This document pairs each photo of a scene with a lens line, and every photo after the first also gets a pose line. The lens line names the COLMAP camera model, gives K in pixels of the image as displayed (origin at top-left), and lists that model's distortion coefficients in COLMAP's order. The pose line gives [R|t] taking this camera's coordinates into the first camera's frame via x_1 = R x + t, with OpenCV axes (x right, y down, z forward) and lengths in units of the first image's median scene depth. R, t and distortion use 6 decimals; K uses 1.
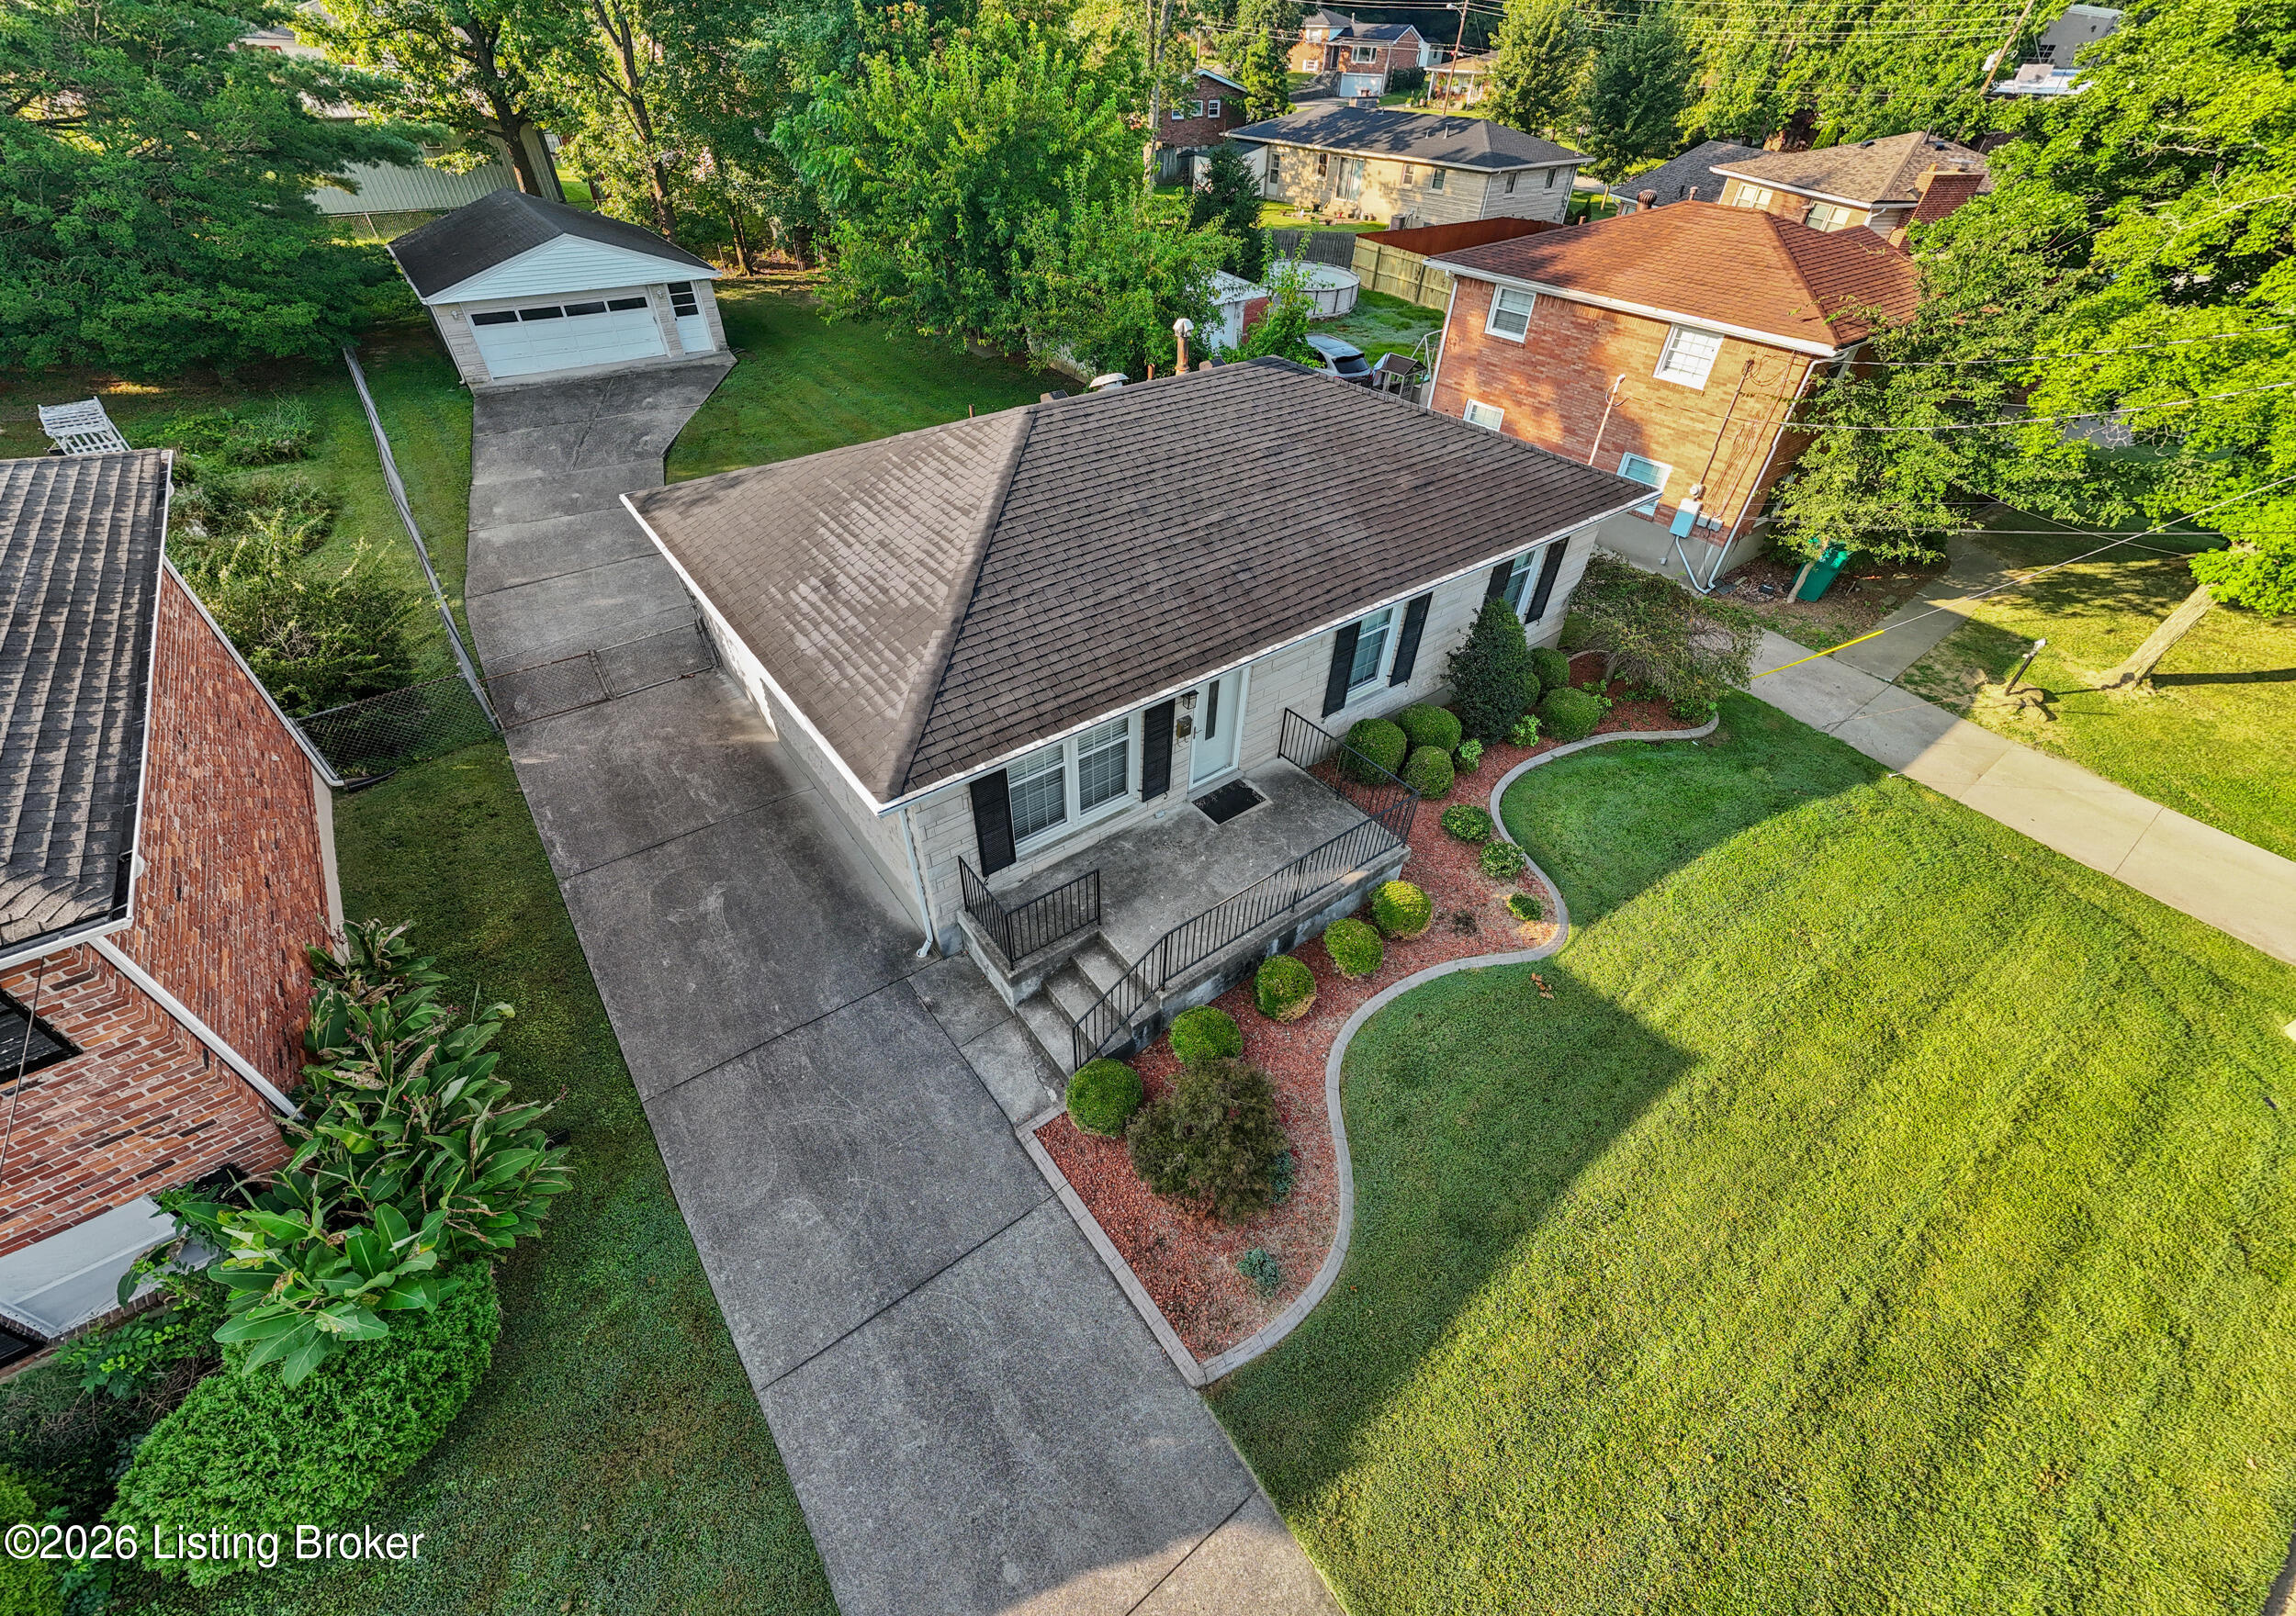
lens RADIAL K [[895.1, 0, 1140.3], [0, 895.1, 815.2], [0, 0, 1]] dist [0.012708, -0.000316]
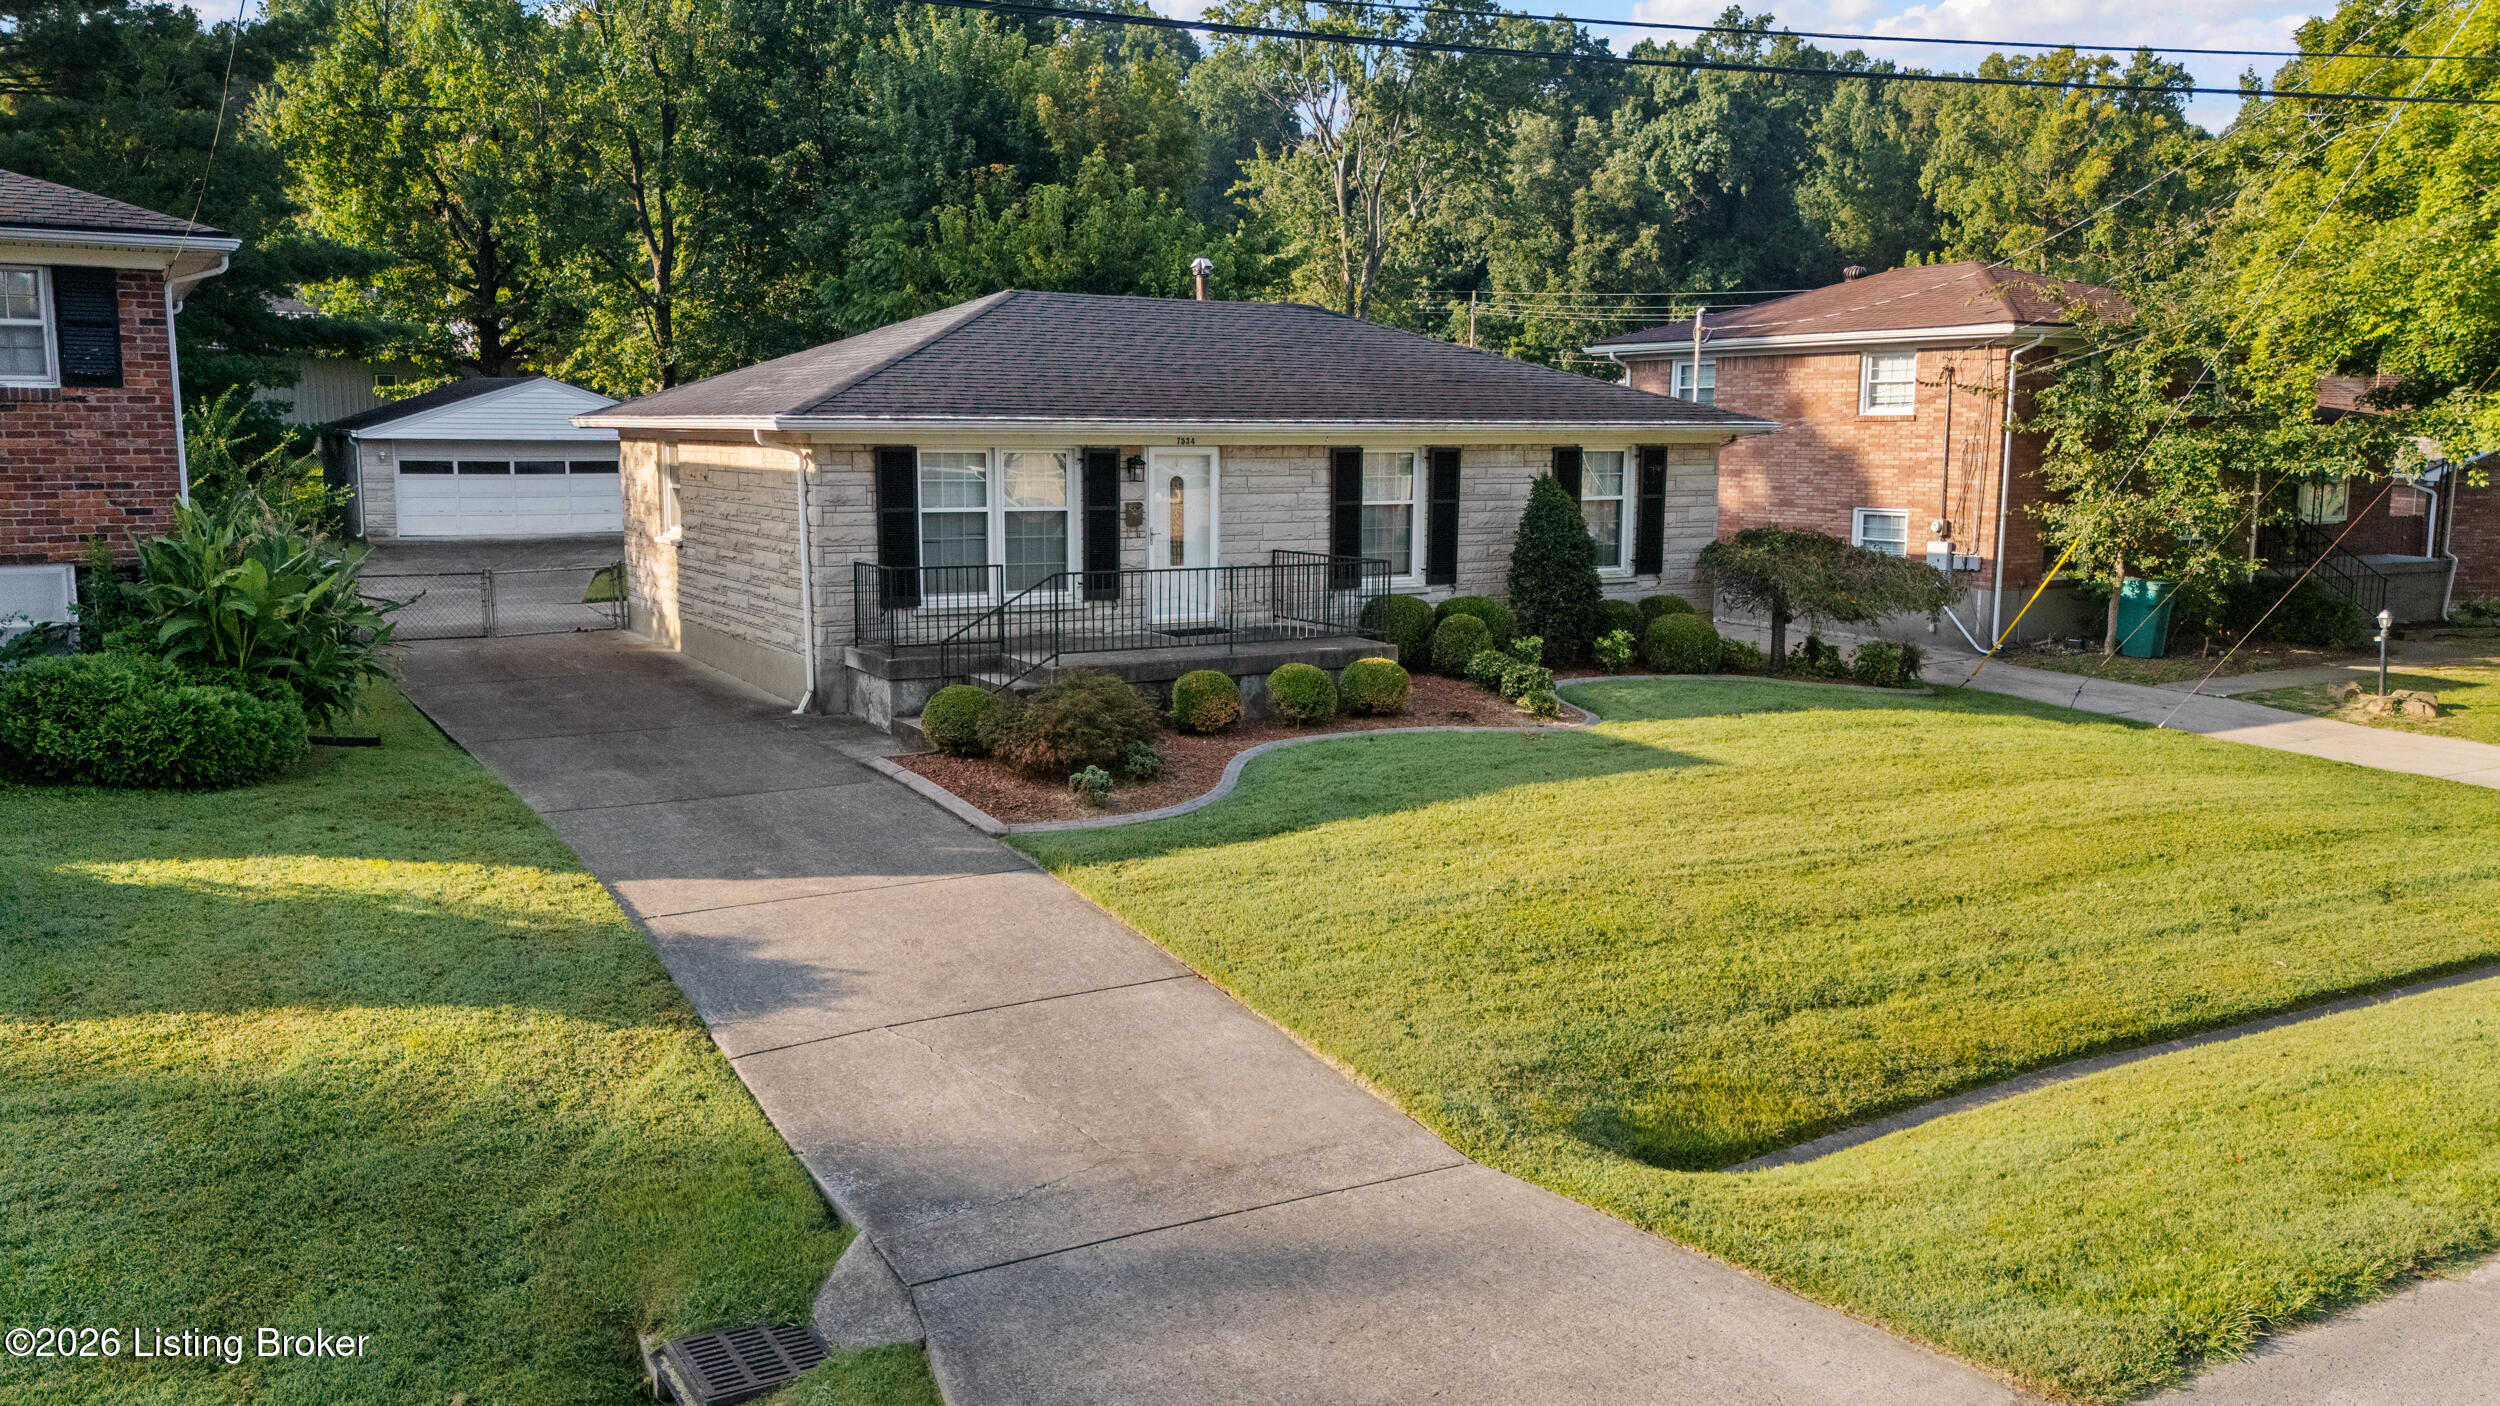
lens RADIAL K [[1913.8, 0, 1253.3], [0, 1913.8, 710.1], [0, 0, 1]] dist [0.088209, -0.092984]
pose [[0.994855, 0.000840, -0.101302, 0.247283], [-0.056529, 0.834415, -0.548231, 0.754880], [0.084068, 0.551137, 0.830169, -0.320050]]
